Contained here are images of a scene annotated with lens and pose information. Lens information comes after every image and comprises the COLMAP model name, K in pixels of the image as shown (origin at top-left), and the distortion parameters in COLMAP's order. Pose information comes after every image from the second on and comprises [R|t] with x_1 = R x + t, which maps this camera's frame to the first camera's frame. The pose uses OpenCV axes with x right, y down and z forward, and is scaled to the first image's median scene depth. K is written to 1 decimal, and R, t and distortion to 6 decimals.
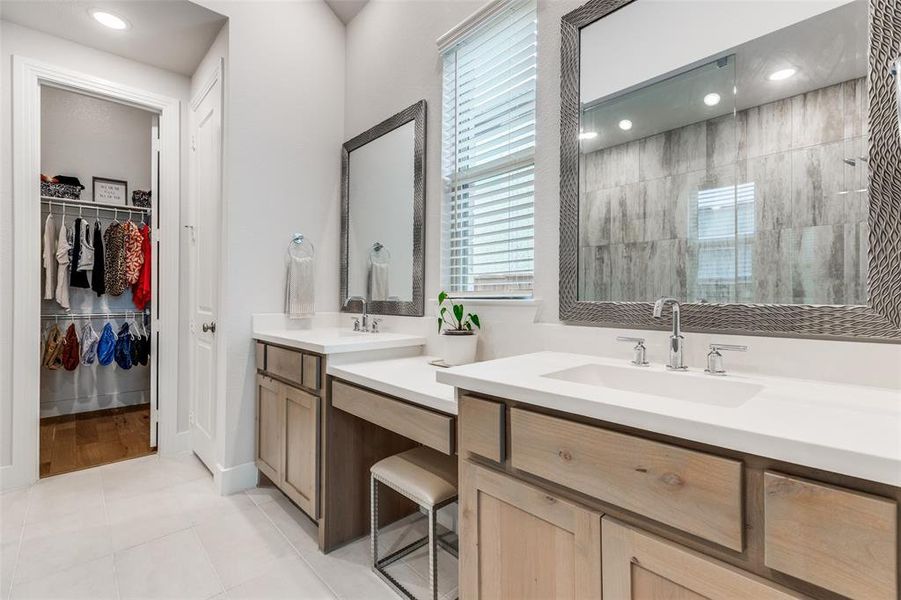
lens RADIAL K [[404.3, 0, 451.8], [0, 404.3, 298.7], [0, 0, 1]] dist [0.005443, 0.000546]
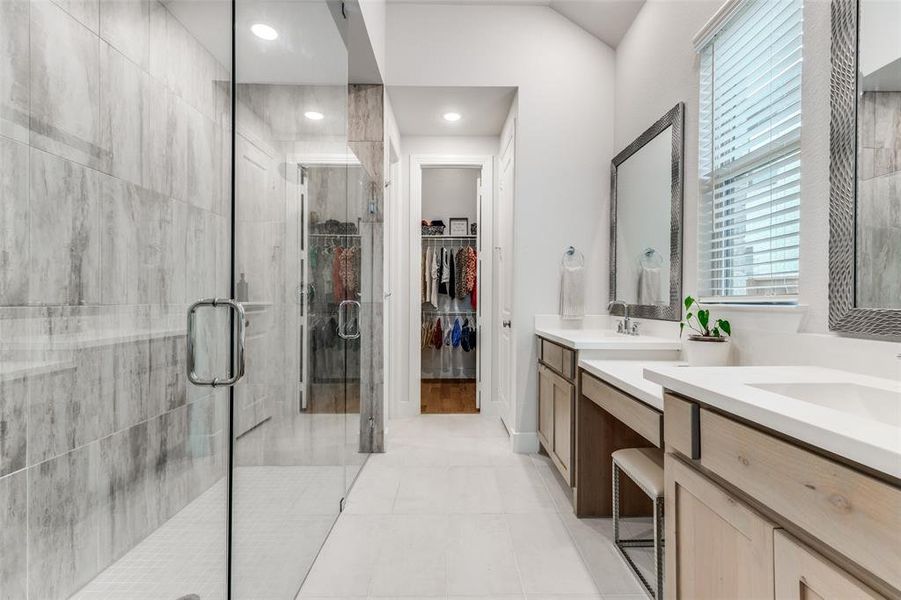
lens RADIAL K [[404.3, 0, 451.3], [0, 404.3, 301.1], [0, 0, 1]] dist [0.005443, 0.000546]
pose [[0.732206, 0.003305, -0.681075, 0.196093], [-0.004519, 0.999990, -0.000005, -0.002895], [0.681068, 0.003081, 0.732214, -0.106413]]
